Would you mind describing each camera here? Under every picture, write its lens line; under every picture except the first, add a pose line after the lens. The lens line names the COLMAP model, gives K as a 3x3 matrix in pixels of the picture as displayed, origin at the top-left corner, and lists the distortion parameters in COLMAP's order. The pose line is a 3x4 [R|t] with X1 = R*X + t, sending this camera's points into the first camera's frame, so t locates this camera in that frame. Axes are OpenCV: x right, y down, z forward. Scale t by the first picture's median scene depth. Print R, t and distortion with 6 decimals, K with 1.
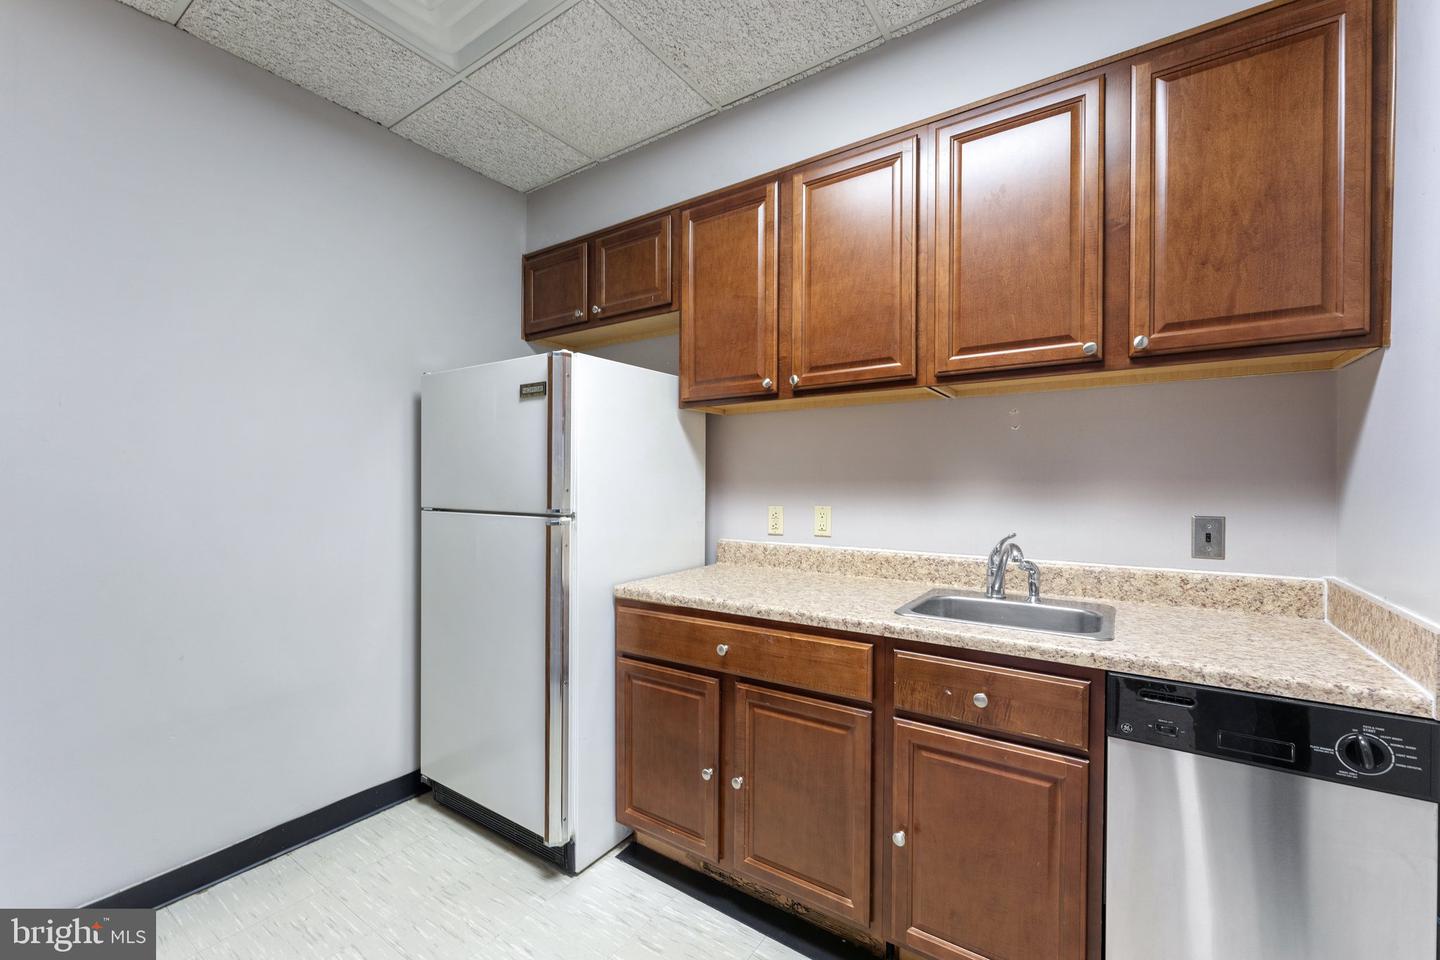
lens RADIAL K [[581.1, 0, 688.9], [0, 581.1, 486.2], [0, 0, 1]] dist [-0.000152, -0.000426]
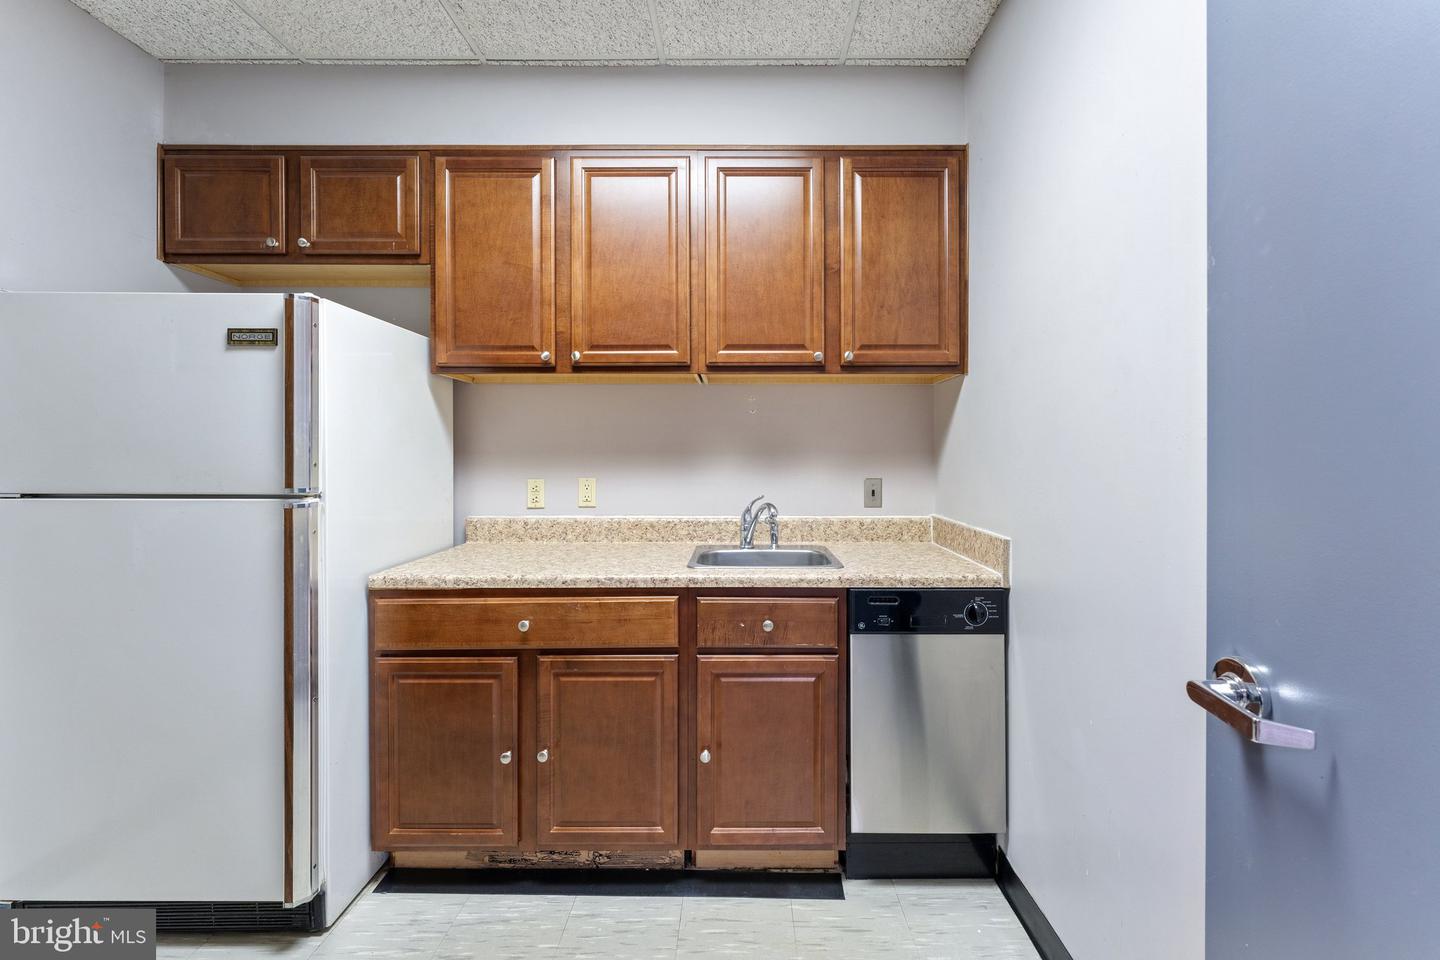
lens RADIAL K [[586.6, 0, 720.6], [0, 586.6, 457.2], [0, 0, 1]] dist [0.000286, -0.000120]
pose [[0.830844, -0.001748, 0.556502, -0.204523], [0.004060, 0.999987, -0.002920, 0.001094], [-0.556490, 0.004686, 0.830841, -0.008516]]
